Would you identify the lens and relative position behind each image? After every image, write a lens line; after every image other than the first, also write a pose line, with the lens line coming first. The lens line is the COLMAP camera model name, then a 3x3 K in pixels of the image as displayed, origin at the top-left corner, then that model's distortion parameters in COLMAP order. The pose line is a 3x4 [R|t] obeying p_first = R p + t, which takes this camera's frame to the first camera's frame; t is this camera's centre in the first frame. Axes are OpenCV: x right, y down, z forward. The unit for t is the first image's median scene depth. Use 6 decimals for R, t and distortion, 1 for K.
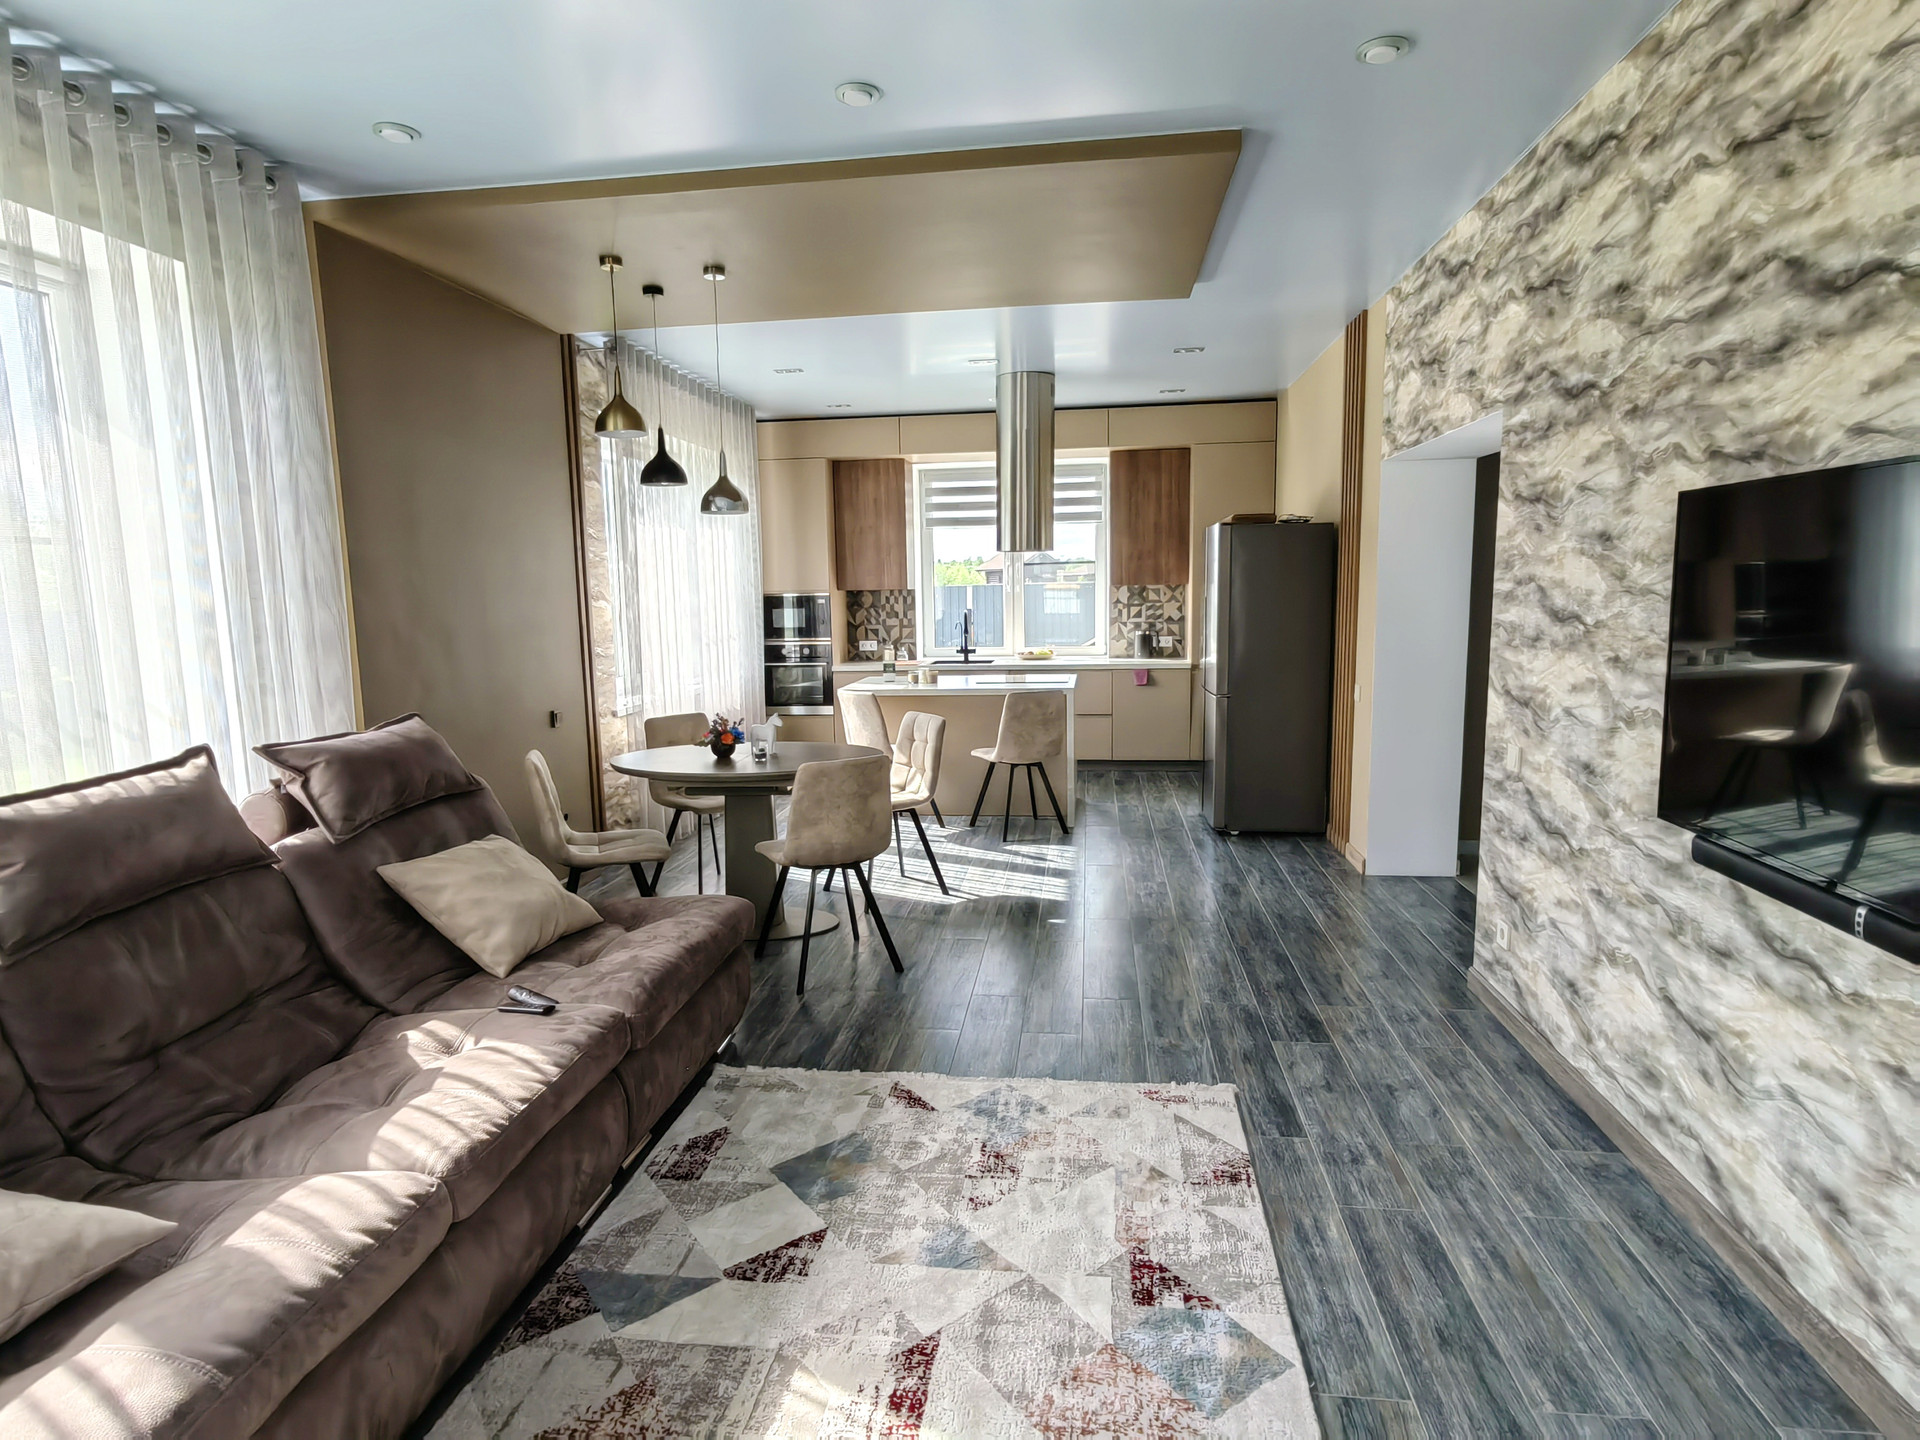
lens RADIAL K [[1029.6, 0, 959.7], [0, 1029.6, 726.6], [0, 0, 1]] dist [-0.003414, -0.000449]
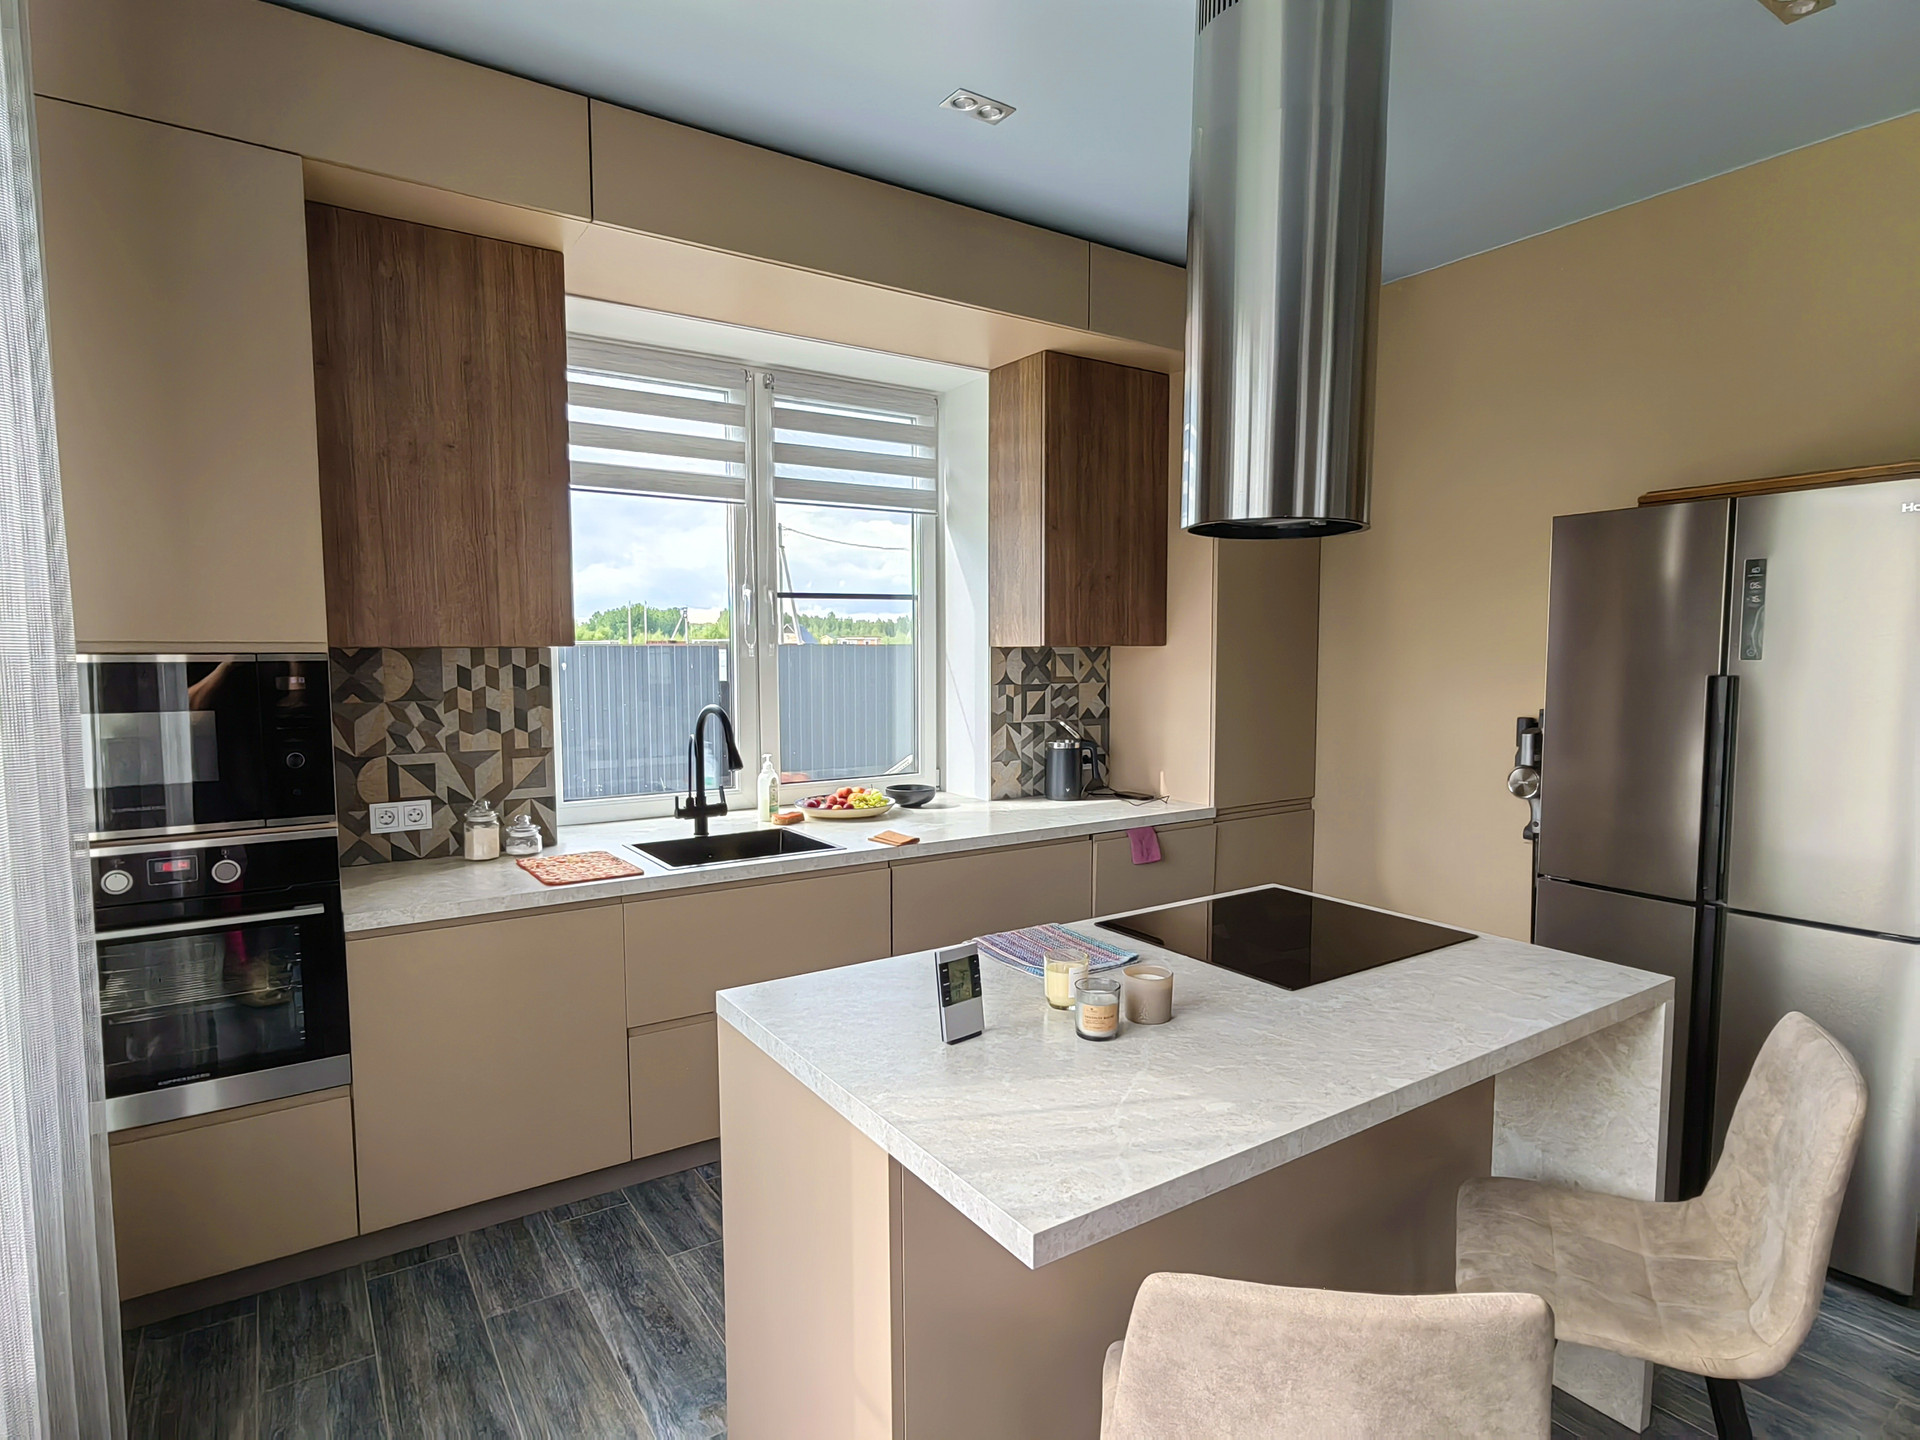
lens RADIAL K [[1029.6, 0, 961.9], [0, 1029.6, 720.4], [0, 0, 1]] dist [-0.003414, -0.000449]
pose [[0.748856, -0.029244, 0.662087, -0.175217], [0.069130, 0.997023, -0.034152, -0.088688], [-0.659117, 0.071345, 0.748648, 0.661377]]
